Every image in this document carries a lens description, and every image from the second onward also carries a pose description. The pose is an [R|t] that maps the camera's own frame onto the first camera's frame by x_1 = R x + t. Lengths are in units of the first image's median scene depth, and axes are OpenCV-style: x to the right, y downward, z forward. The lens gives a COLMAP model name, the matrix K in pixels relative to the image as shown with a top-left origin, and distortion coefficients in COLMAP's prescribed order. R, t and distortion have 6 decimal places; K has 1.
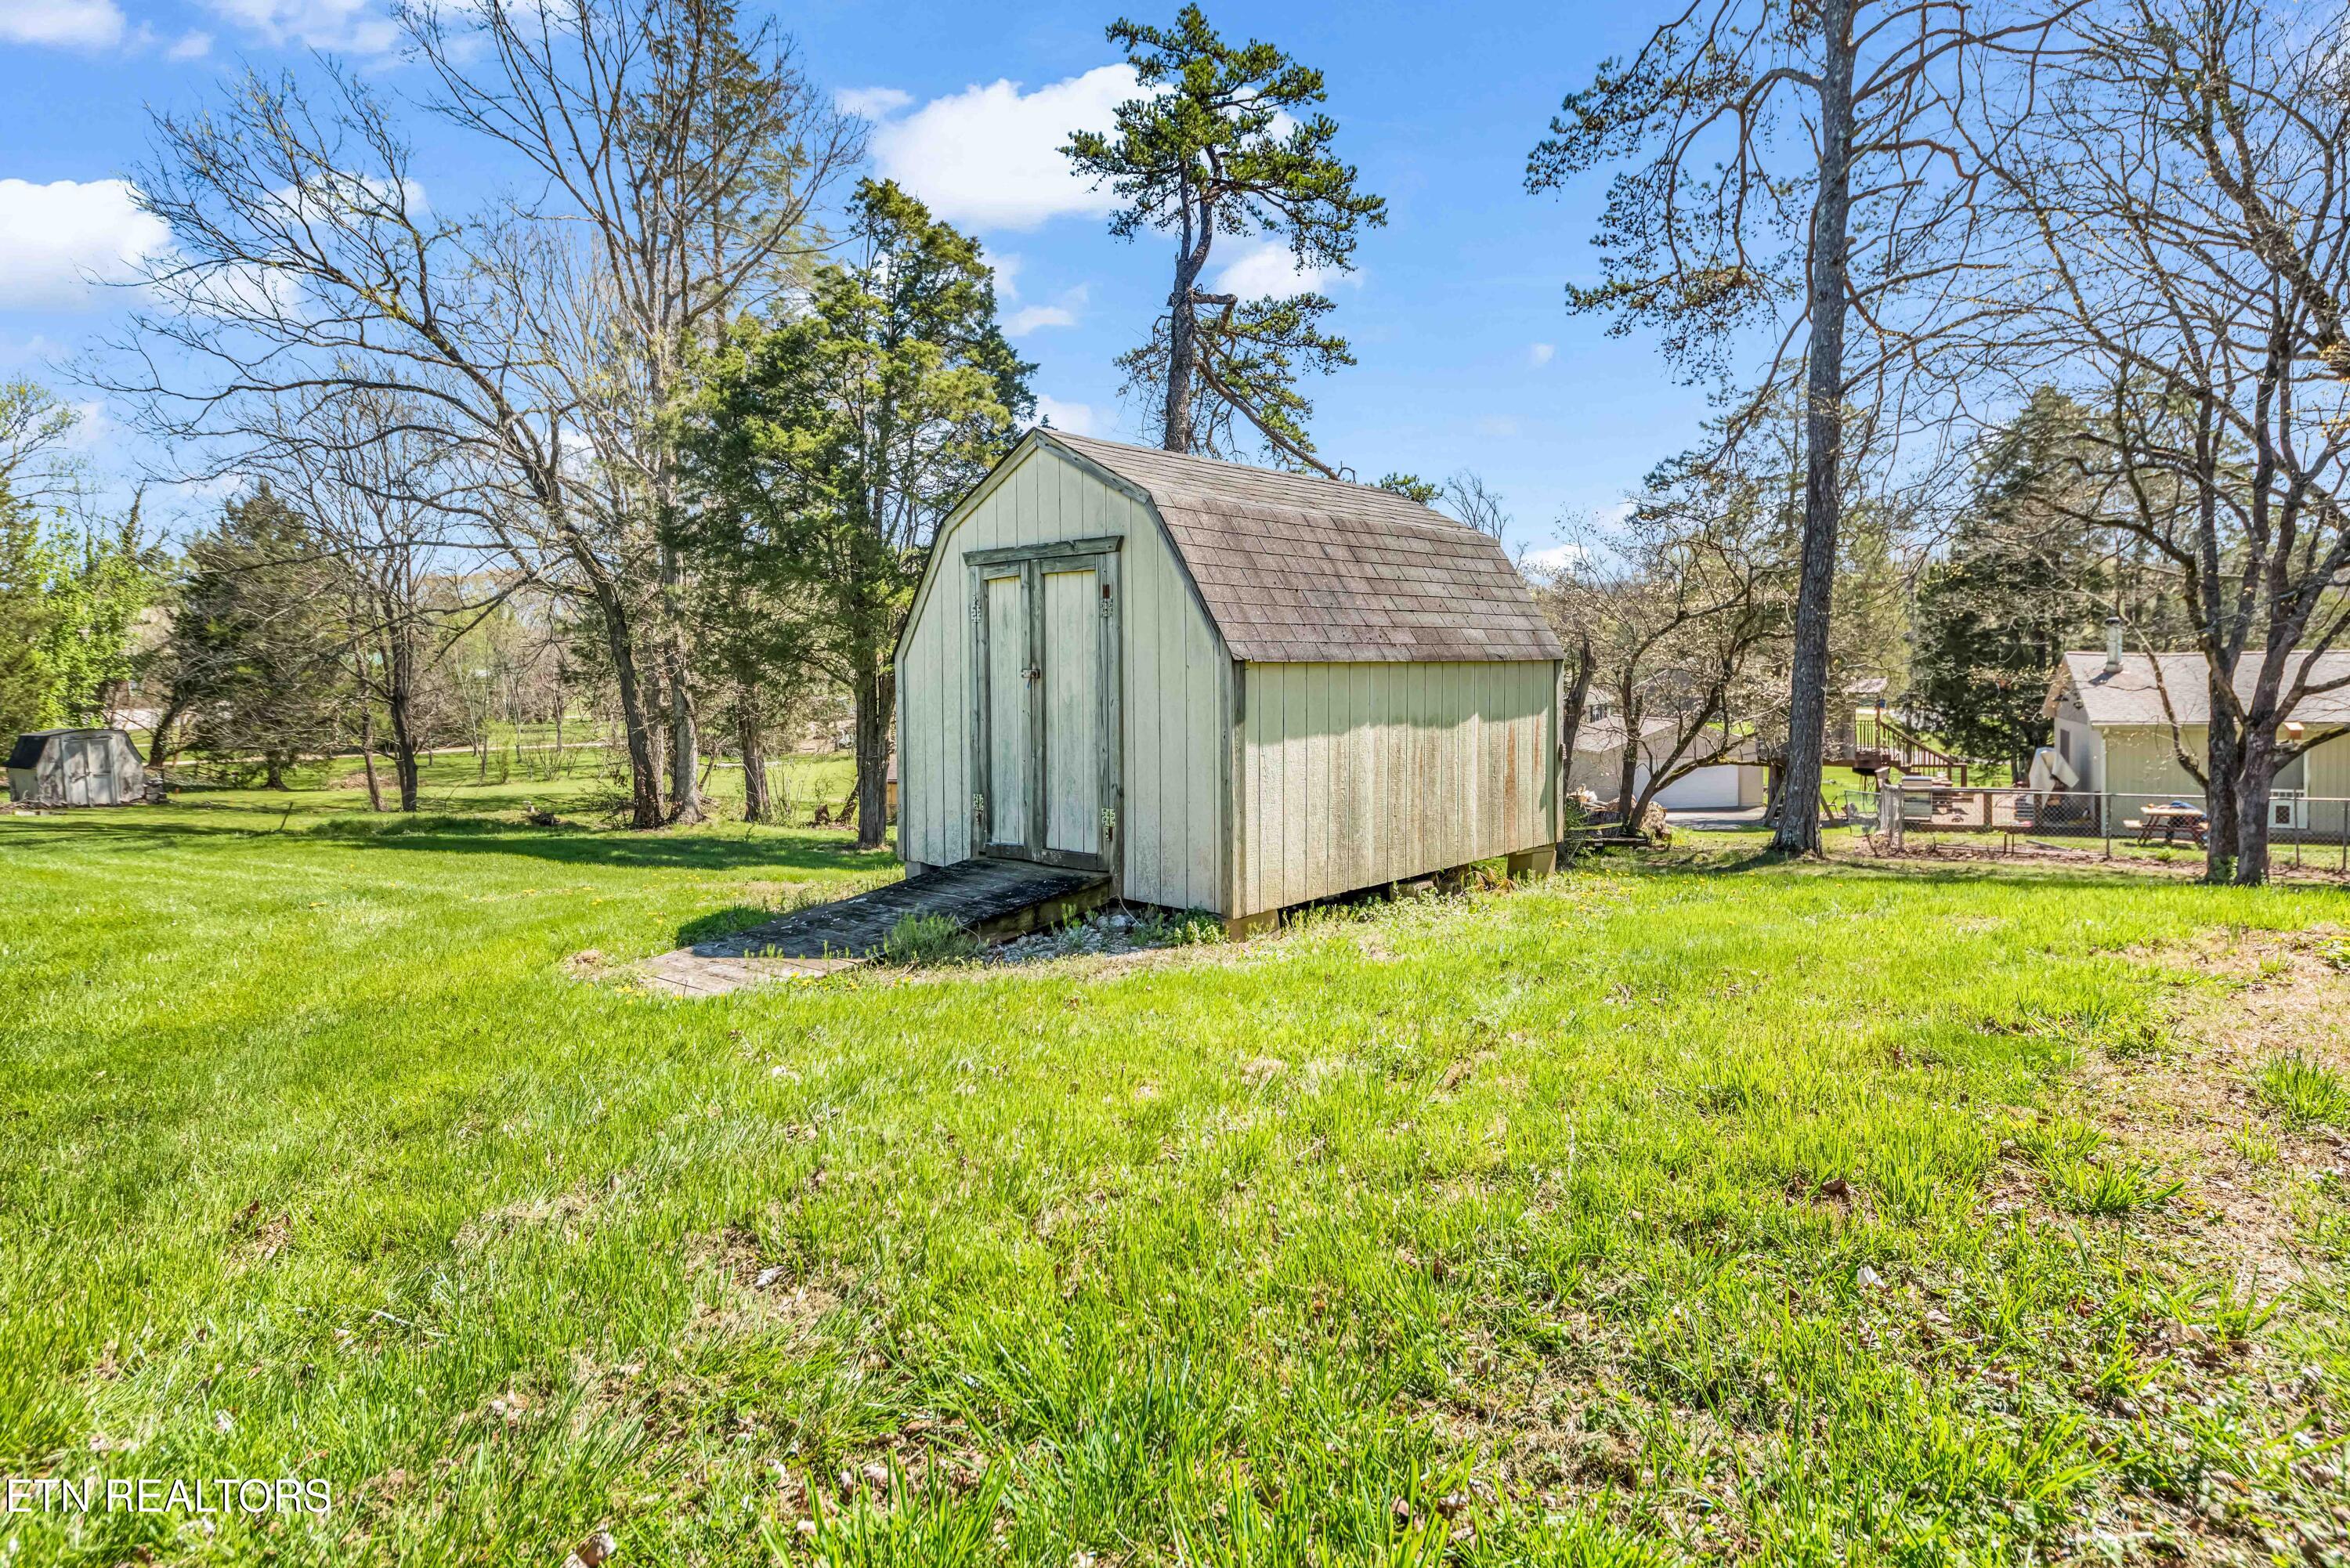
lens RADIAL K [[1524.4, 0, 1175.0], [0, 1524.4, 784.0], [0, 0, 1]] dist [0.000737, 0.000154]
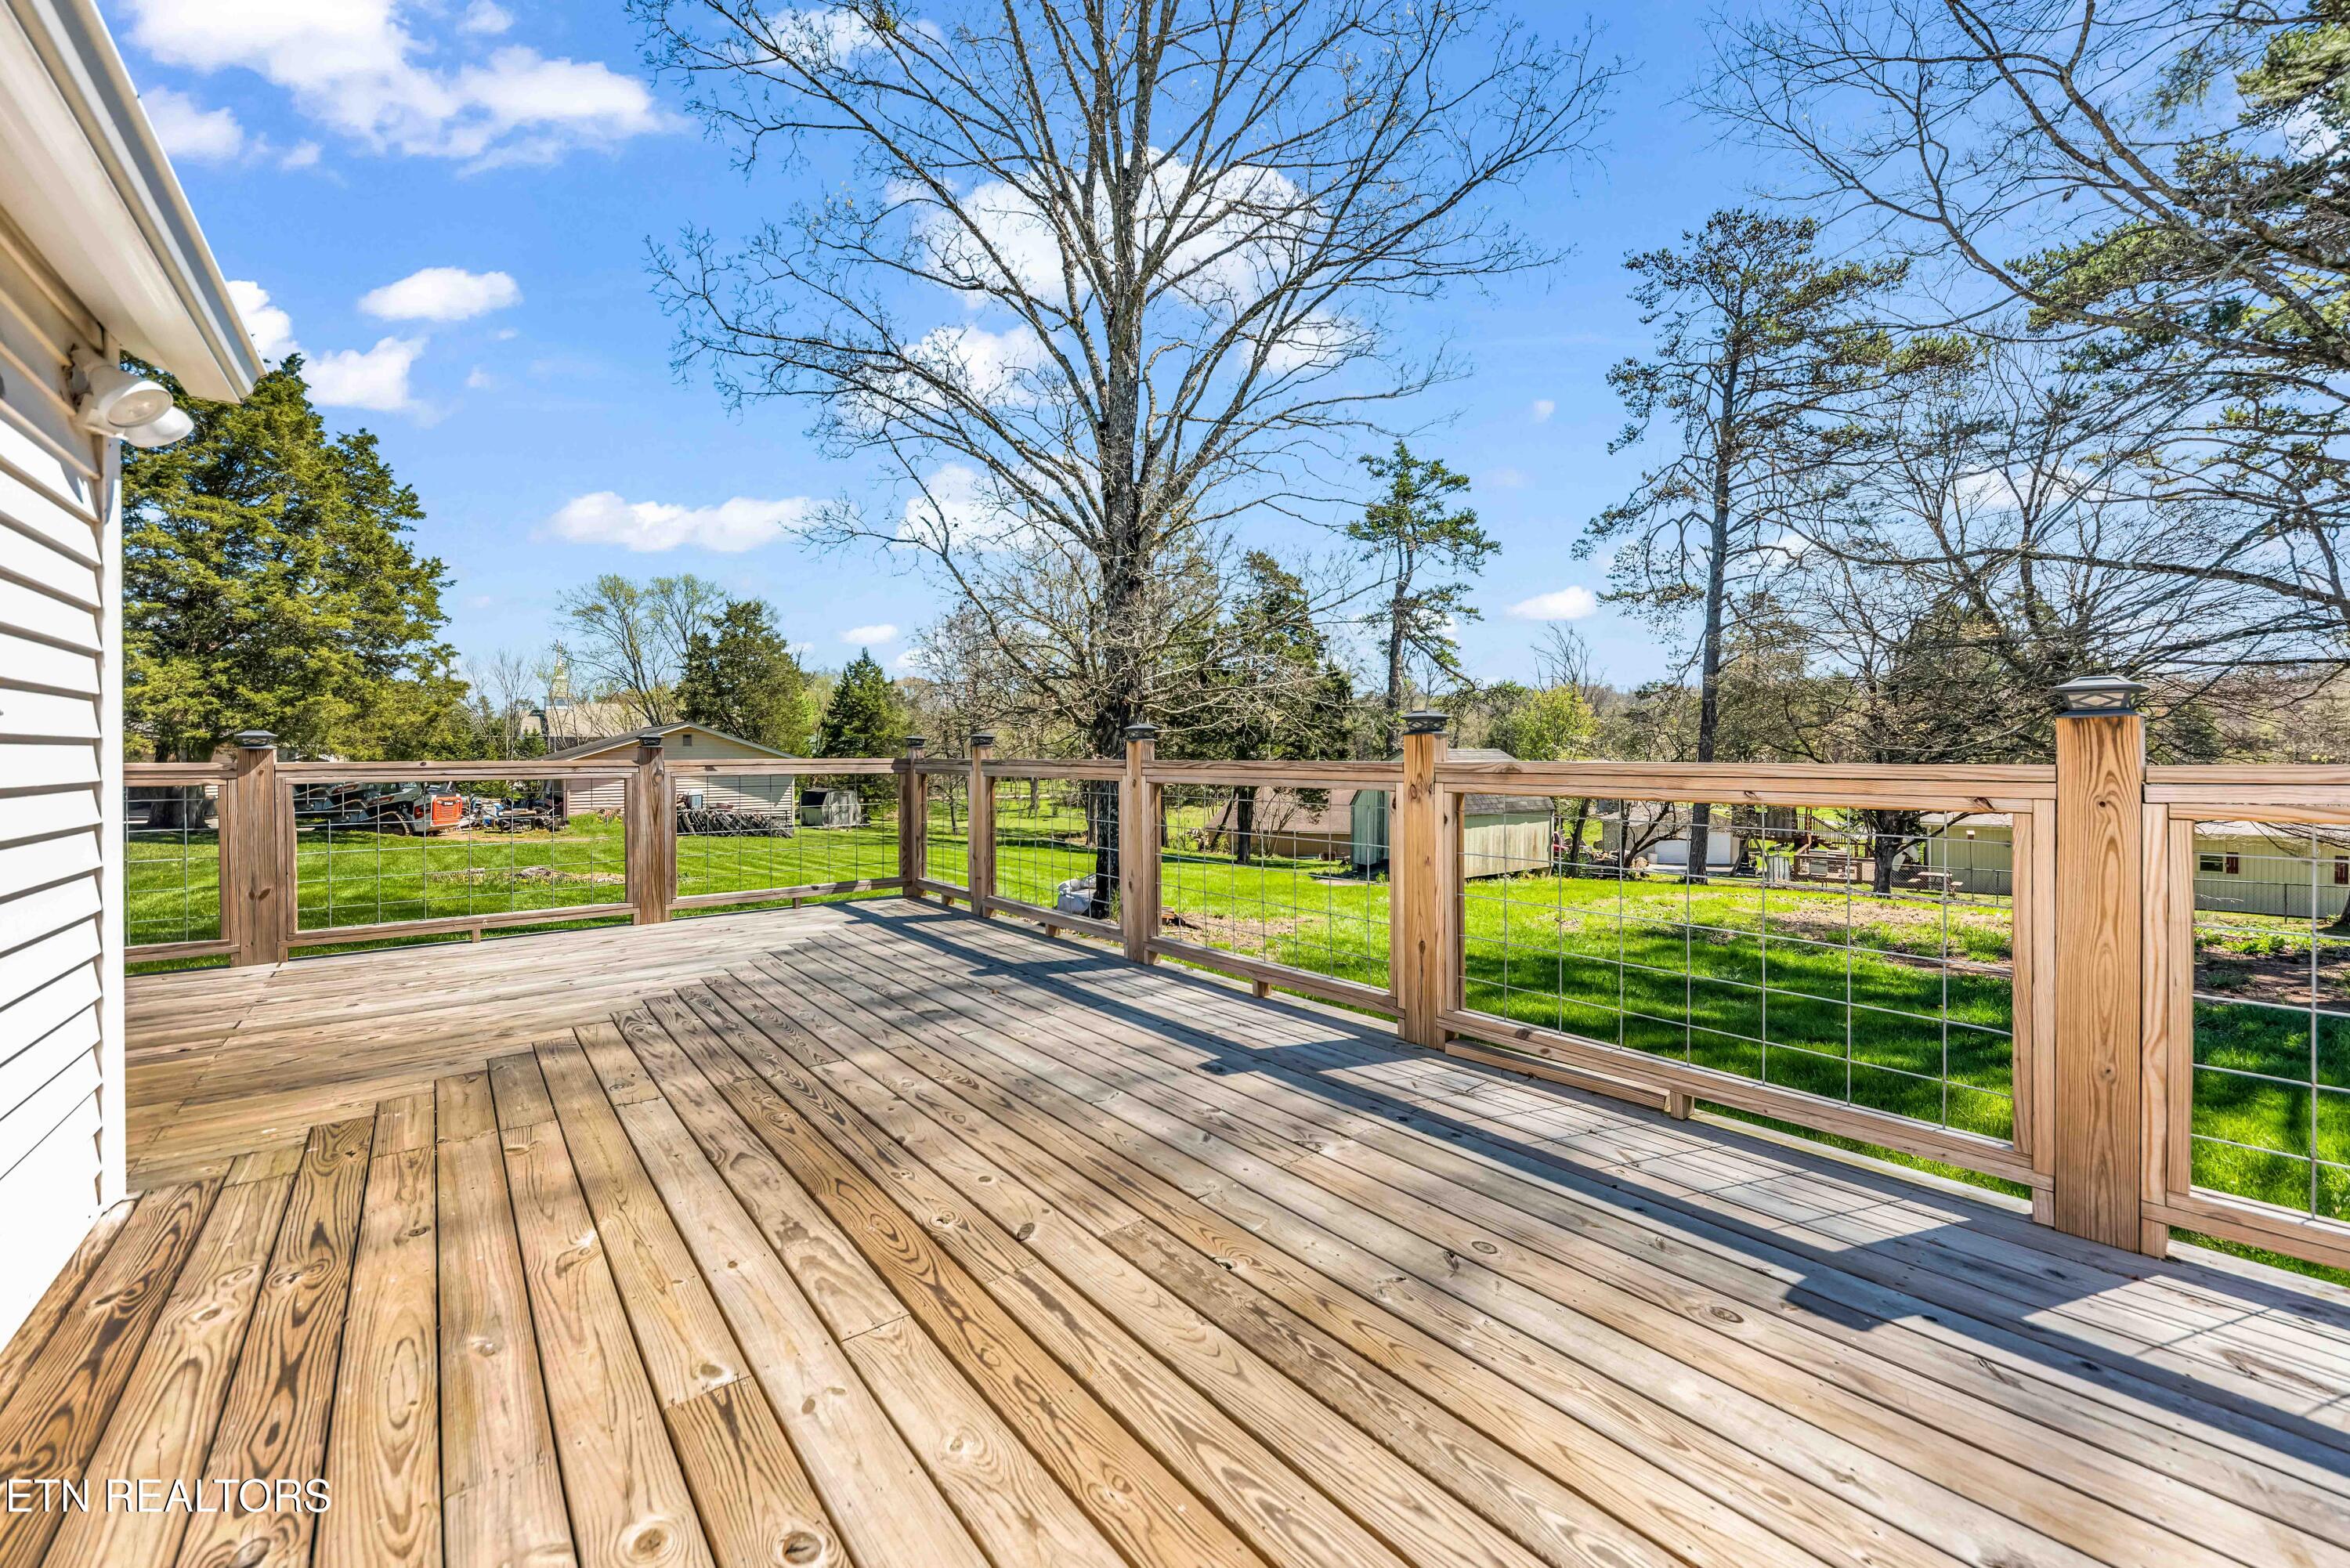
lens RADIAL K [[986.9, 0, 1180.5], [0, 986.9, 752.6], [0, 0, 1]] dist [-0.000147, 0.000010]
pose [[0.984318, 0.024738, -0.174659, -0.048069], [-0.038358, 0.996442, -0.075041, -0.004618], [0.172181, 0.080563, 0.981765, -0.356602]]
